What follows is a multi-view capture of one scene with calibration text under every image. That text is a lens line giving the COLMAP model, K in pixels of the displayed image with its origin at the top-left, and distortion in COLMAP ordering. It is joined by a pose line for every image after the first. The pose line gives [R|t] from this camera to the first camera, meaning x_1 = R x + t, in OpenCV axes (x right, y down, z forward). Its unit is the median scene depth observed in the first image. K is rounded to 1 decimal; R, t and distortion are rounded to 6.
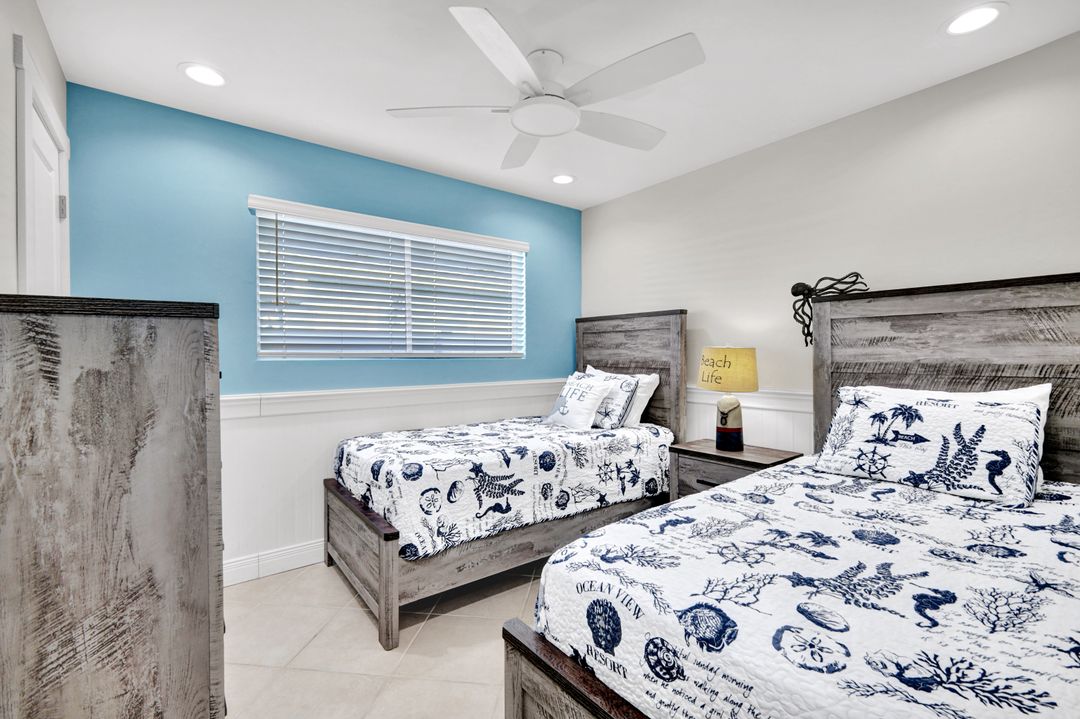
lens RADIAL K [[476.7, 0, 541.4], [0, 476.7, 351.8], [0, 0, 1]] dist [0.003606, -0.000187]
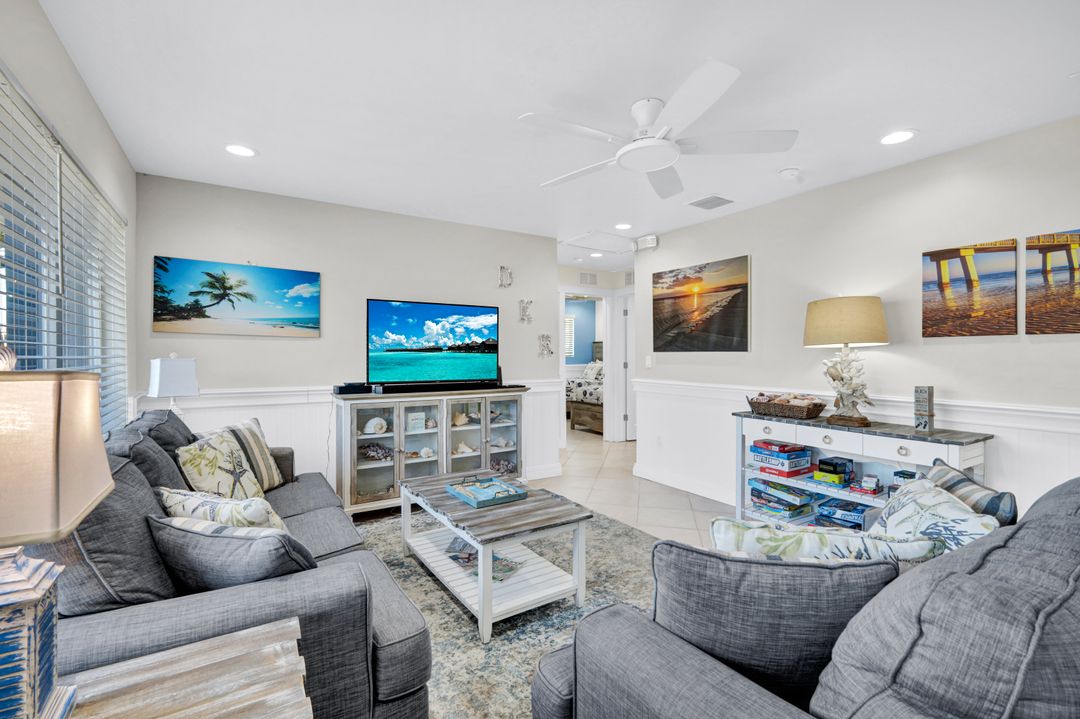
lens RADIAL K [[476.7, 0, 541.4], [0, 476.7, 351.8], [0, 0, 1]] dist [0.003606, -0.000187]
pose [[0.994885, 0.003261, -0.100962, 0.071052], [-0.003171, 0.999994, 0.001049, -0.021744], [0.100965, -0.000723, 0.994890, -2.191450]]
